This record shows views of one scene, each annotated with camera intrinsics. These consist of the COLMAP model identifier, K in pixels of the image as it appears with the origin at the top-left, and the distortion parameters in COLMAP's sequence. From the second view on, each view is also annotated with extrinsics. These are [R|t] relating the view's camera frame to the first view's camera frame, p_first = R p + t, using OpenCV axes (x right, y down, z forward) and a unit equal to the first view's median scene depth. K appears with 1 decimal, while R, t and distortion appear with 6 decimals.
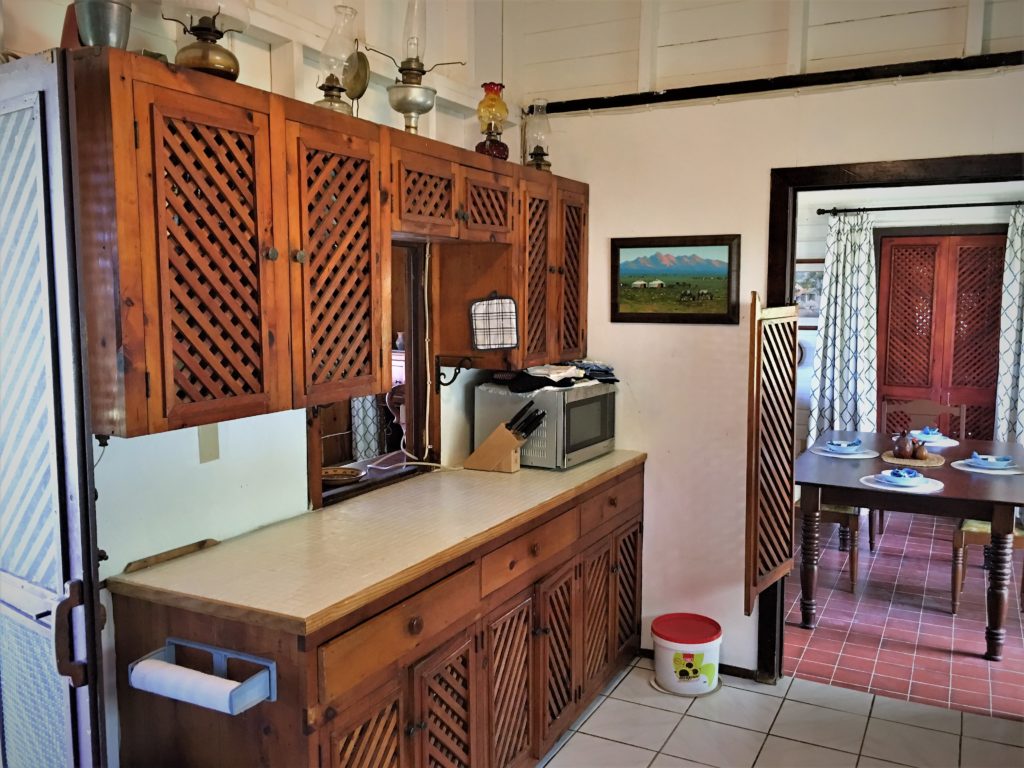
lens RADIAL K [[876.7, 0, 514.2], [0, 876.7, 379.9], [0, 0, 1]] dist [0.057409, -0.067505]
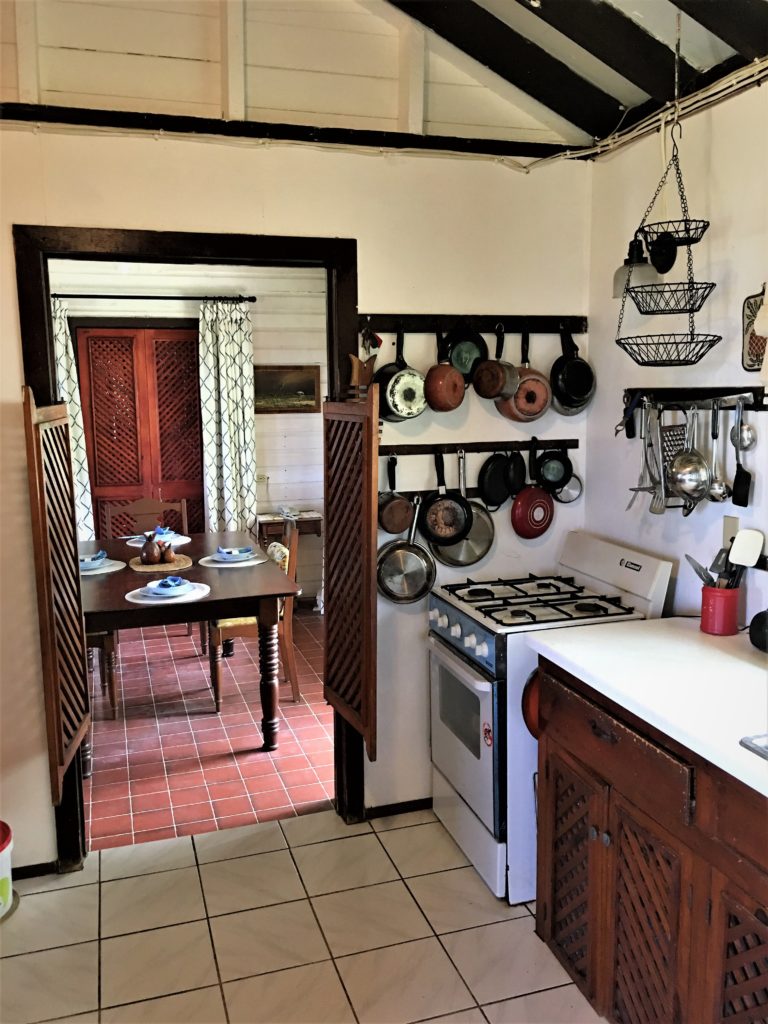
lens RADIAL K [[876.7, 0, 393.3], [0, 876.7, 510.9], [0, 0, 1]] dist [0.057409, -0.067505]
pose [[0.701896, -0.114719, 0.702981, -0.024014], [0.087544, 0.993356, 0.074696, -0.011718], [-0.706879, 0.009113, 0.707276, 0.122624]]
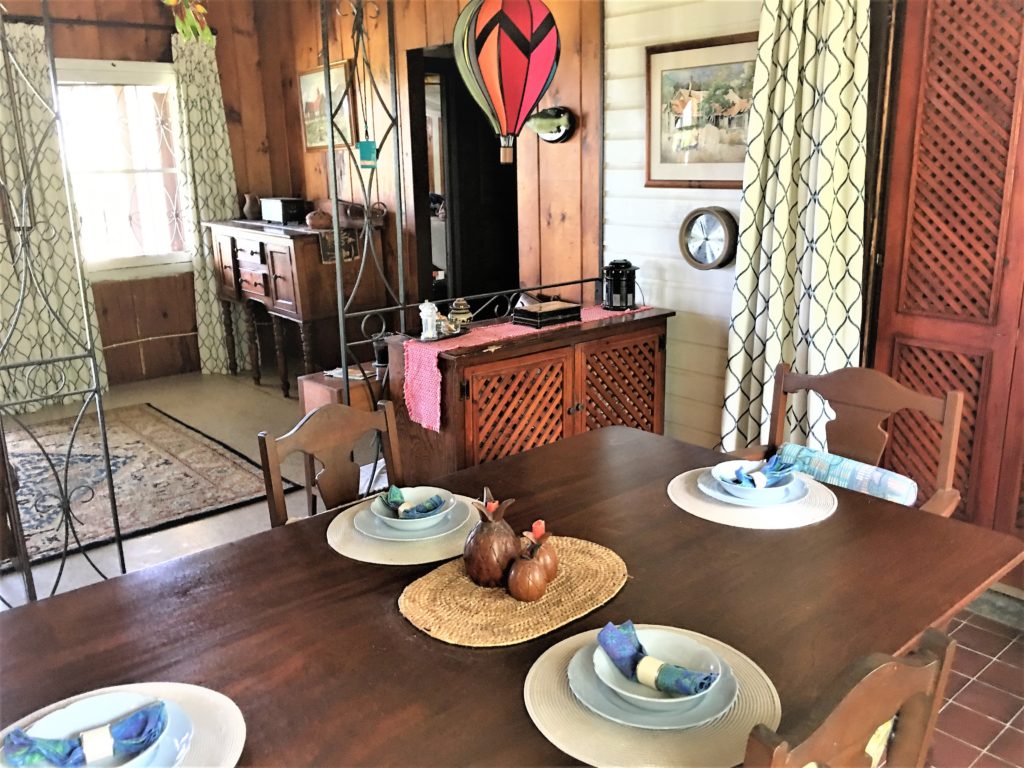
lens RADIAL K [[876.7, 0, 519.1], [0, 876.7, 382.8], [0, 0, 1]] dist [0.057409, -0.067505]
pose [[0.932858, 0.077060, -0.351906, 0.437377], [-0.022266, 0.987319, 0.157180, -0.028202], [0.359556, -0.138791, 0.922744, 0.553938]]
